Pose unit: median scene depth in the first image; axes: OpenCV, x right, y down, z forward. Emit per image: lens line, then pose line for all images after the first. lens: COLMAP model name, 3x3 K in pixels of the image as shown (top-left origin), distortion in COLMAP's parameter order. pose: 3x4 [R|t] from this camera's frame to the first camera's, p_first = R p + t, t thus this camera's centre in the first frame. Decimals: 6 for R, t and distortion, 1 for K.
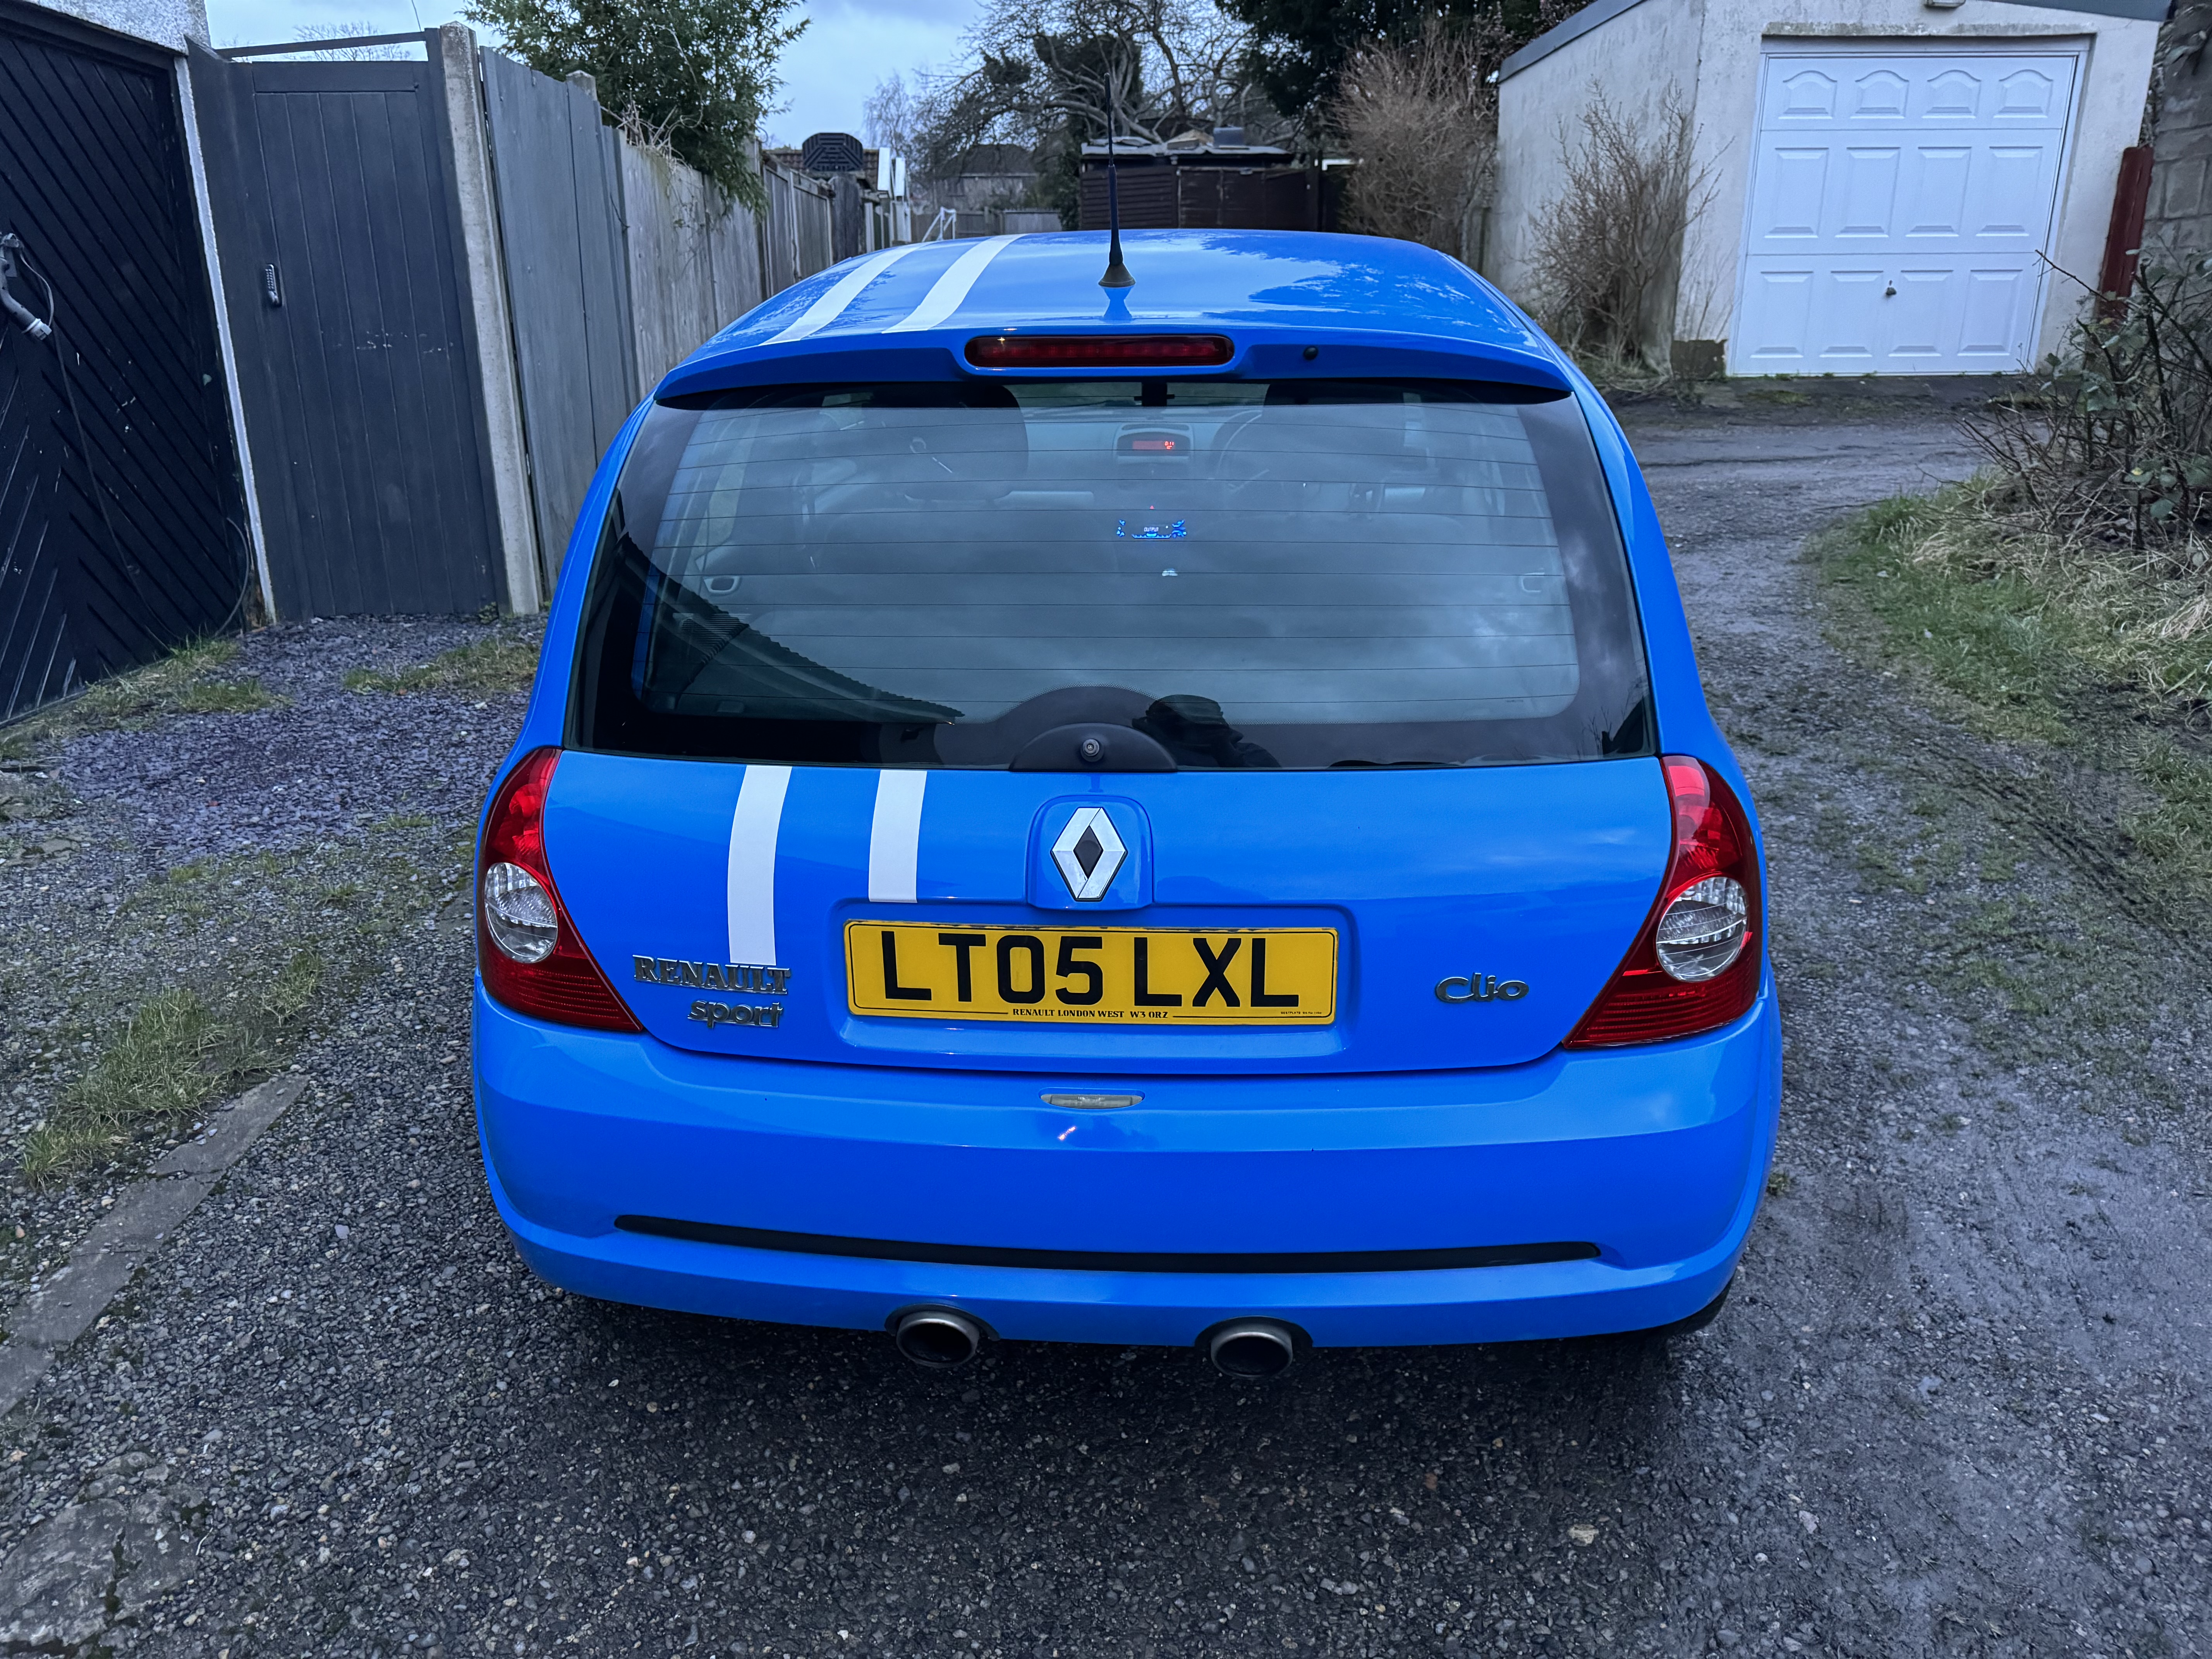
lens RADIAL K [[1556.8, 0, 1106.0], [0, 1556.8, 829.5], [0, 0, 1]] dist [0.001939, -0.011446]
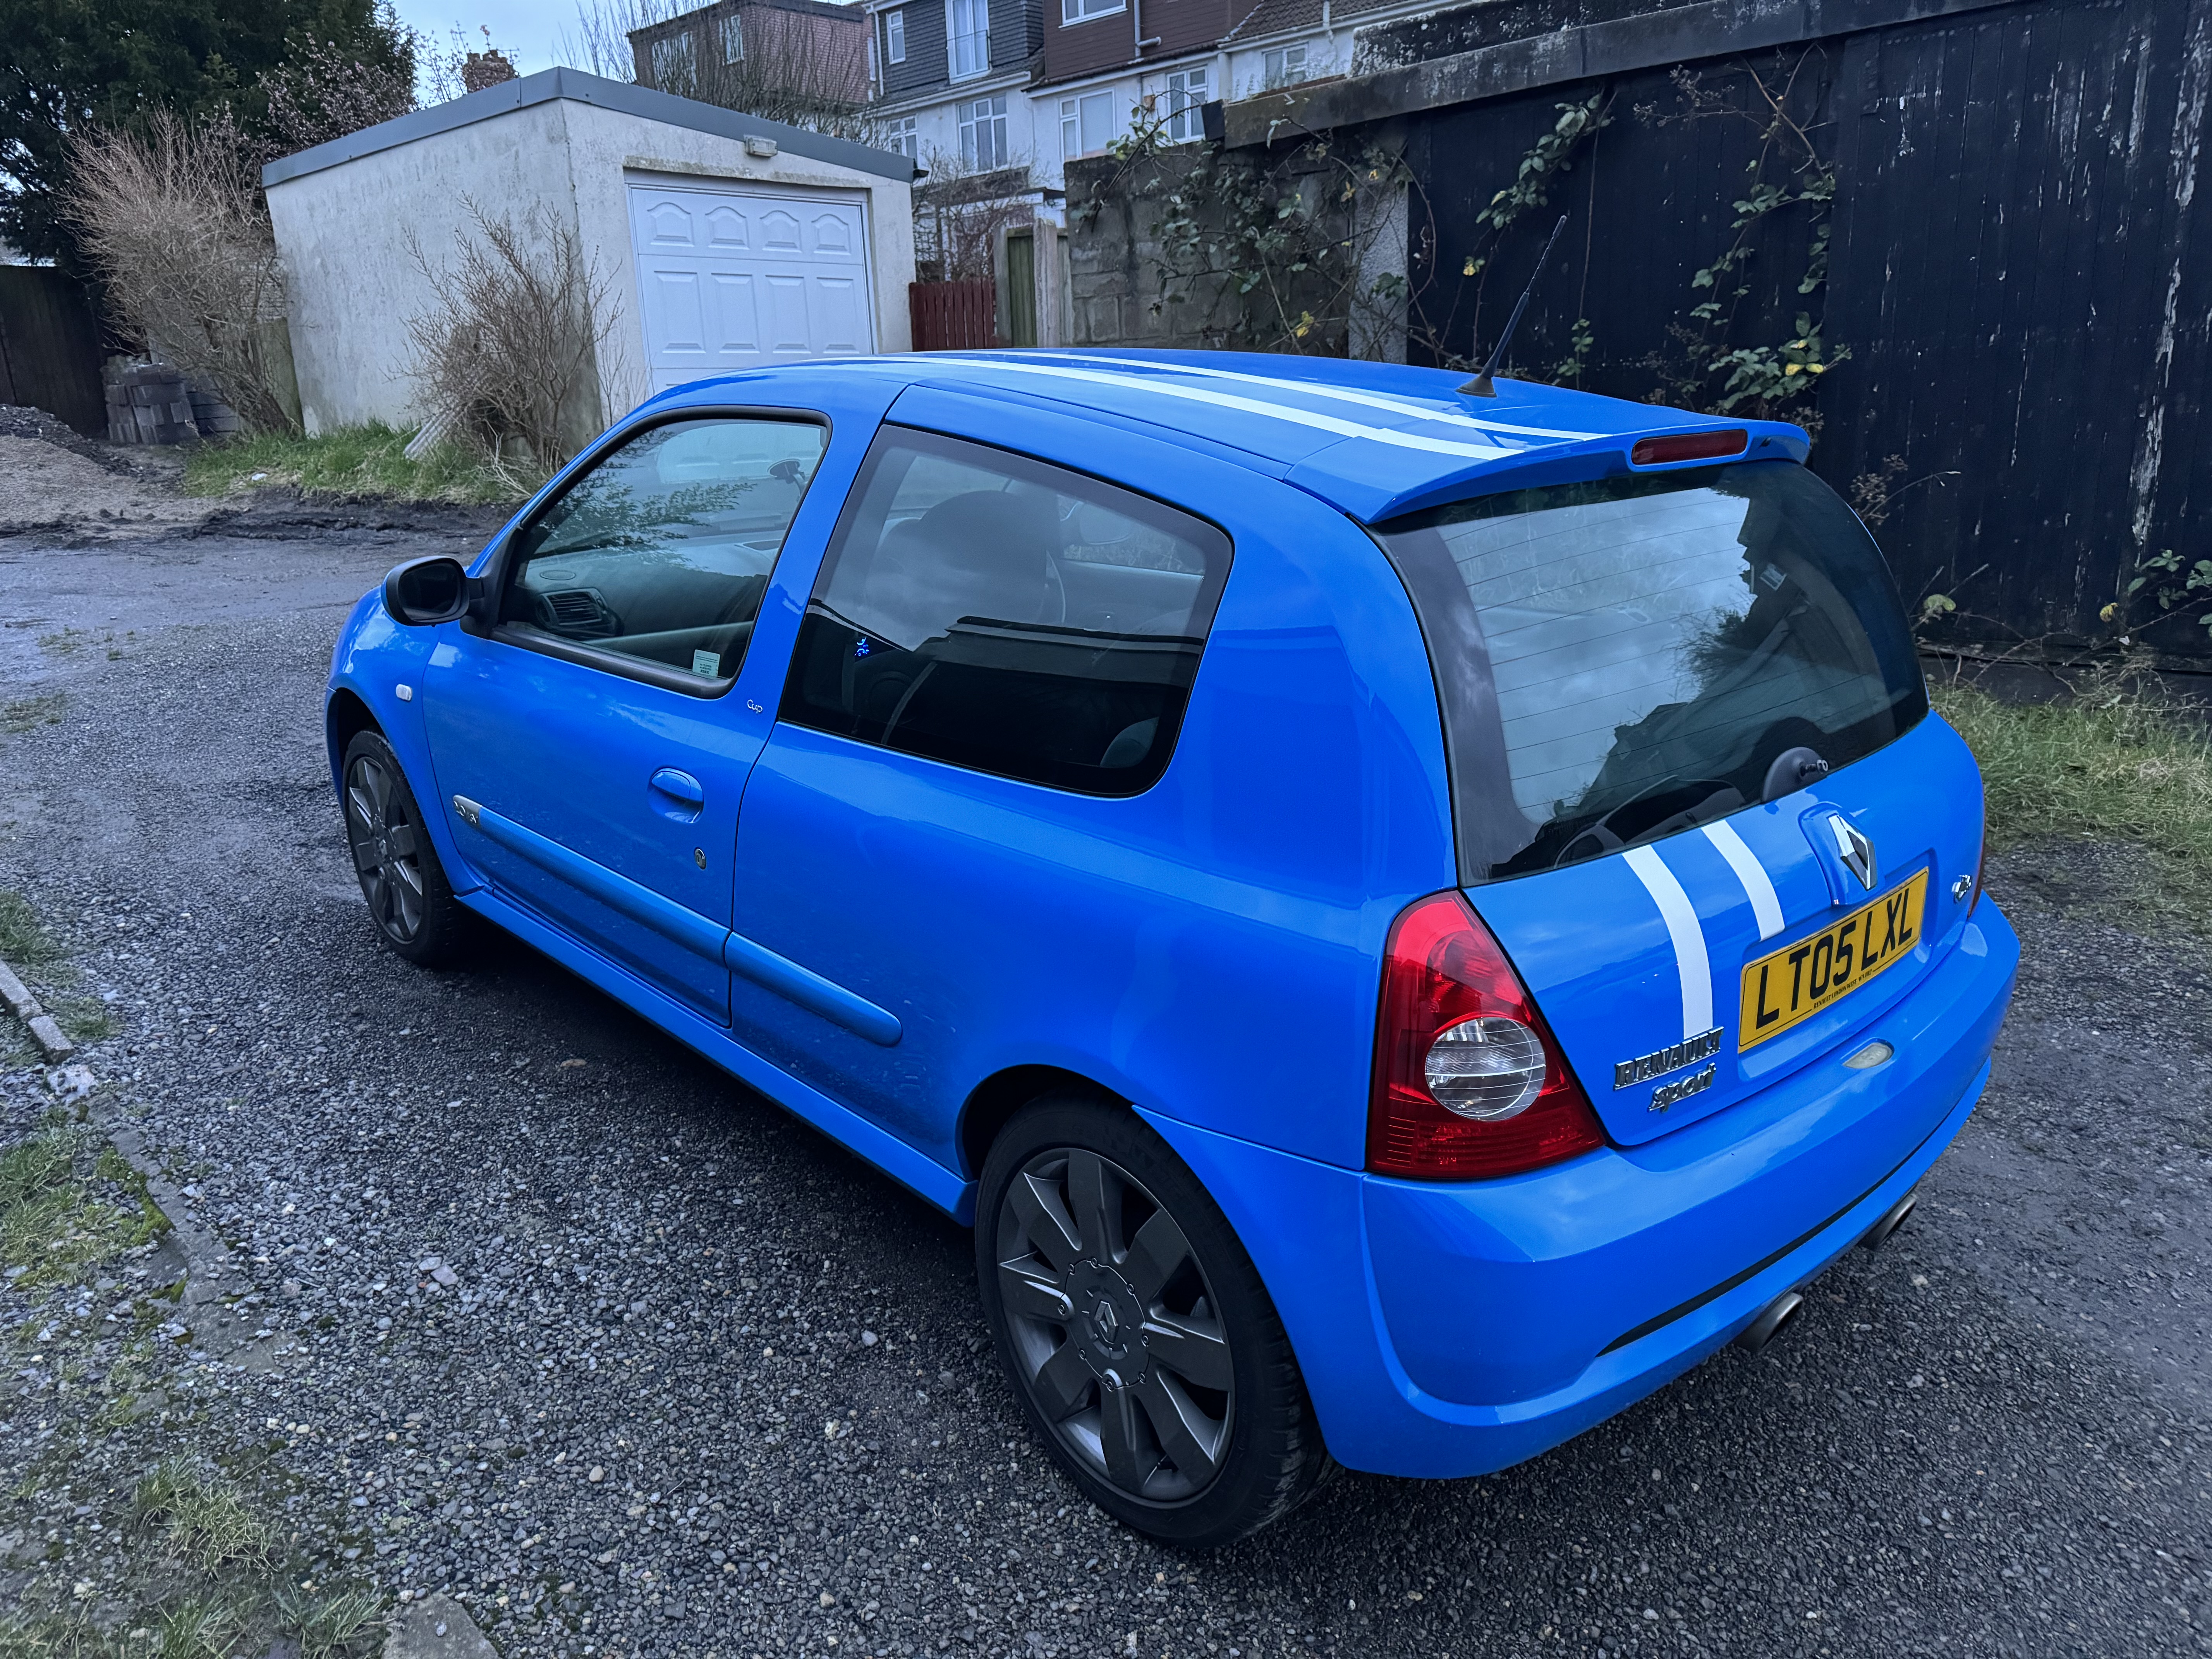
lens RADIAL K [[1556.8, 0, 1106.0], [0, 1556.8, 829.5], [0, 0, 1]] dist [0.001939, -0.011446]
pose [[0.713210, -0.197802, 0.672463, -0.259800], [0.241119, 0.970044, 0.029605, -0.038076], [-0.658175, 0.141029, 0.739538, 0.098862]]
